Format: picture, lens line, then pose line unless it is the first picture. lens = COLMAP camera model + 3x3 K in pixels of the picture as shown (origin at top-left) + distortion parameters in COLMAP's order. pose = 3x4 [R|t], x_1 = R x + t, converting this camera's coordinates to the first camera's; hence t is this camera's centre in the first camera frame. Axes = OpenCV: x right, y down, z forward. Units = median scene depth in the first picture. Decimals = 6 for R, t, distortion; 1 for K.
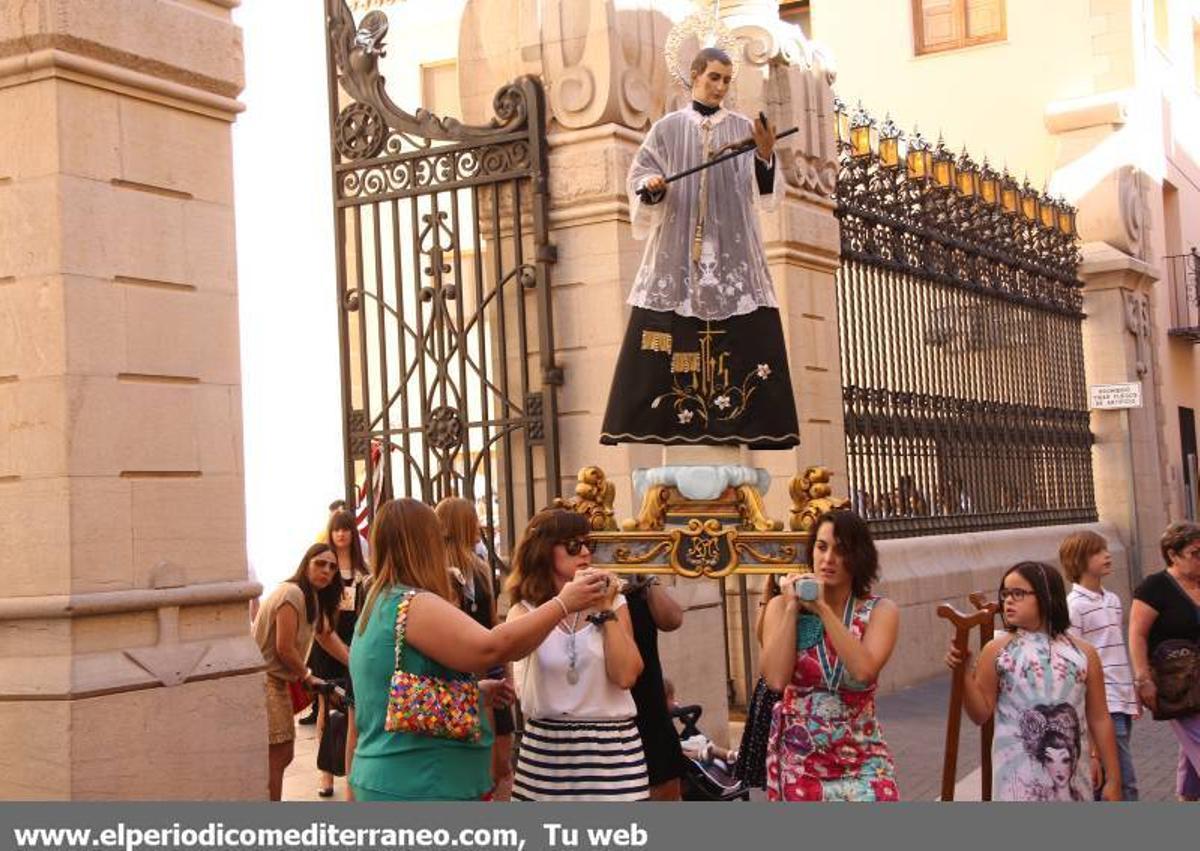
lens RADIAL K [[1730.0, 0, 601.6], [0, 1730.0, 402.2], [0, 0, 1]] dist [0.130557, 0.068090]
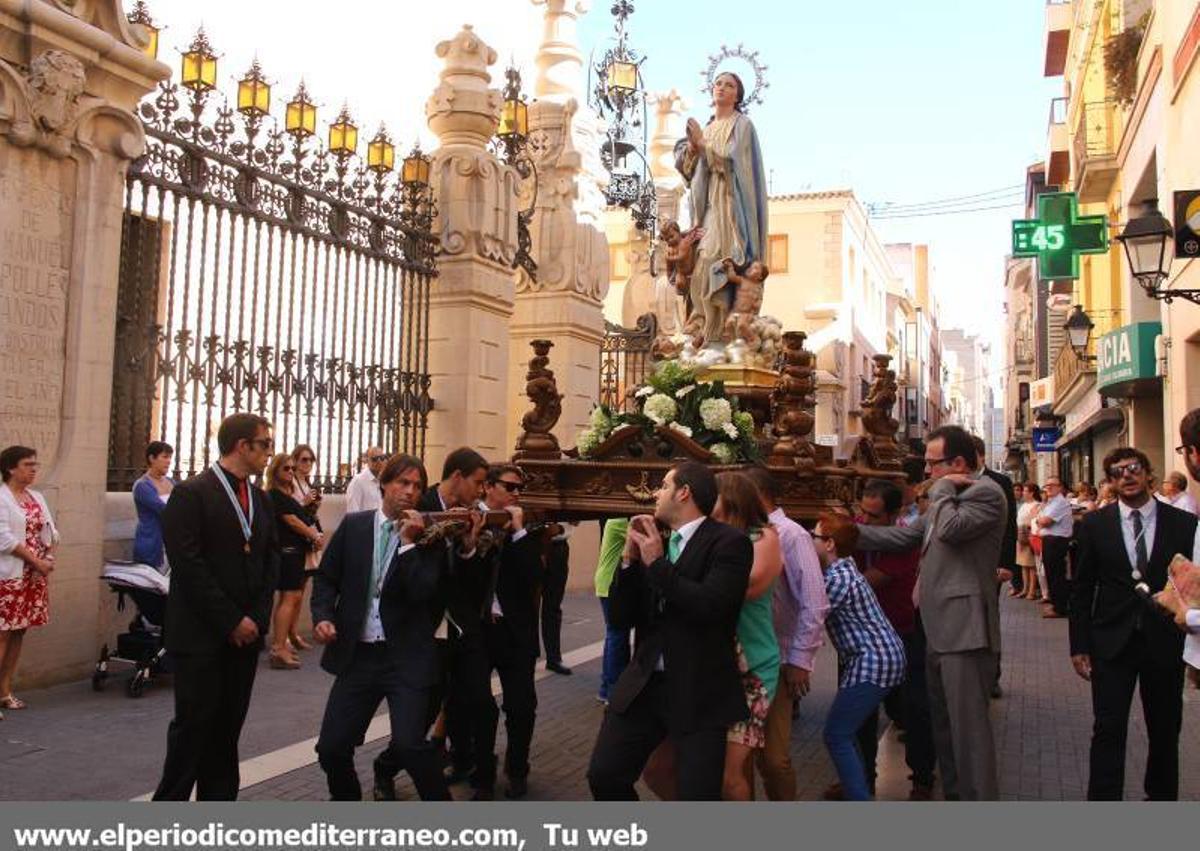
lens RADIAL K [[1055.3, 0, 566.7], [0, 1055.3, 407.6], [0, 0, 1]] dist [-0.141244, 0.013416]
pose [[0.993858, 0.079568, 0.076907, -0.281413], [-0.079485, 0.996827, -0.004151, -0.024107], [-0.076993, -0.001987, 0.997030, -0.608774]]
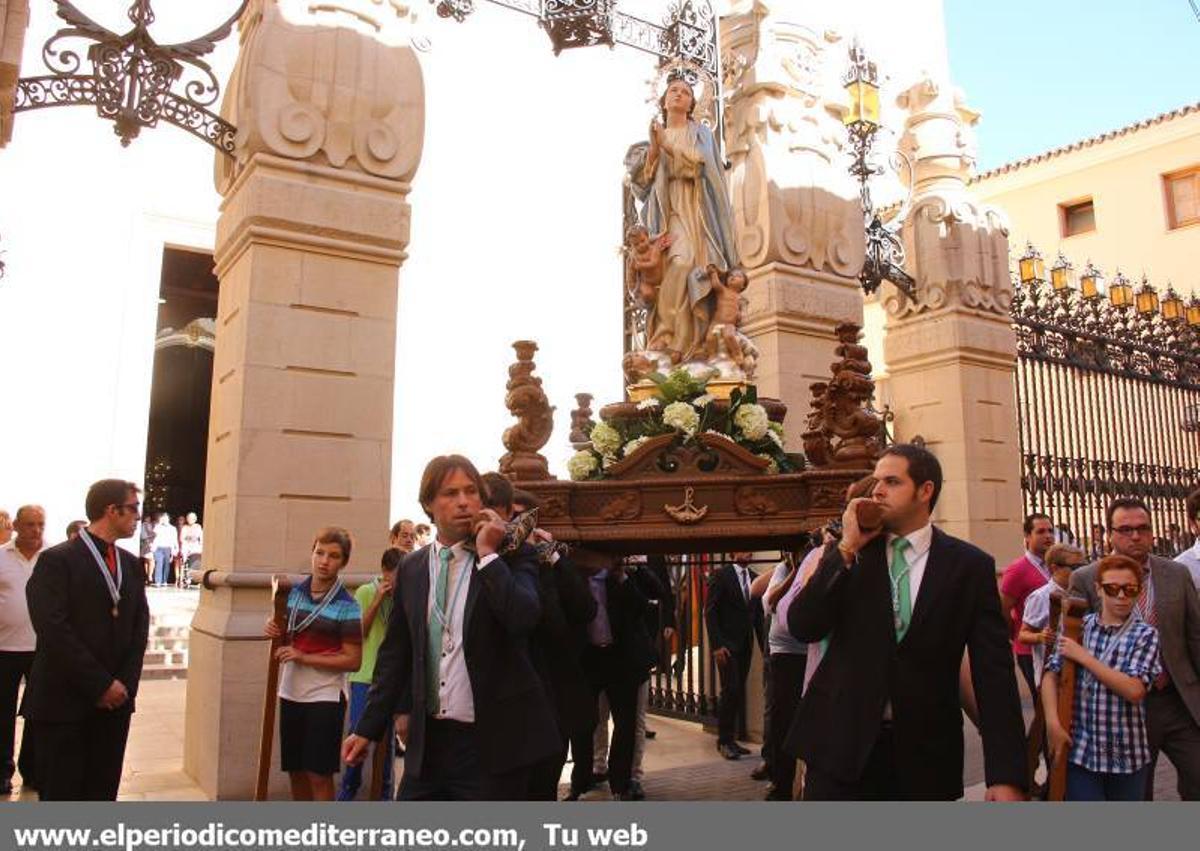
lens RADIAL K [[1020.2, 0, 601.1], [0, 1020.2, 378.8], [0, 0, 1]] dist [-0.174884, 0.144958]
pose [[0.901311, -0.033396, -0.431883, 0.219788], [-0.010632, 0.995018, -0.099129, 0.014557], [0.433042, 0.093938, 0.896465, 0.209881]]
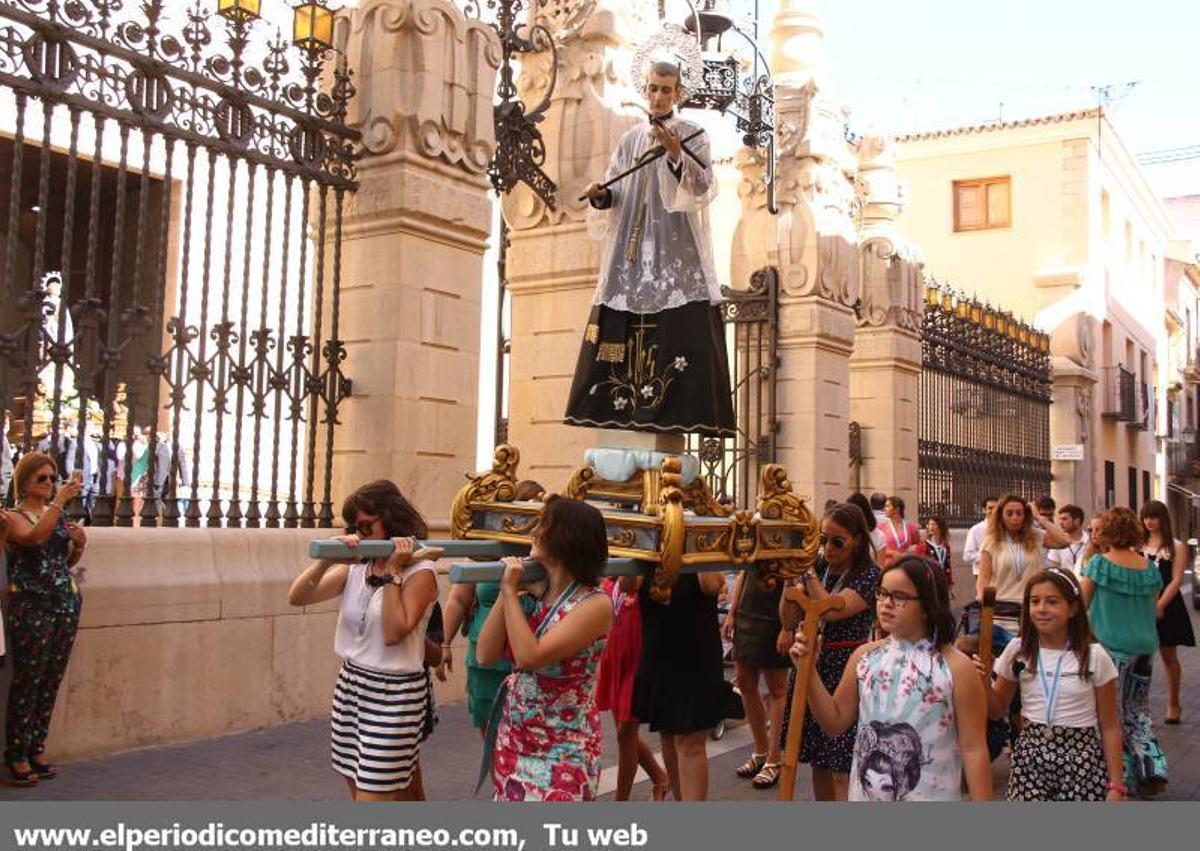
lens RADIAL K [[1237.0, 0, 598.9], [0, 1237.0, 400.6], [0, 0, 1]] dist [-0.100145, 0.259371]
pose [[0.995156, 0.065590, -0.073231, -0.117136], [-0.066752, 0.997678, -0.013536, -0.012929], [0.072173, 0.018359, 0.997223, -0.331290]]
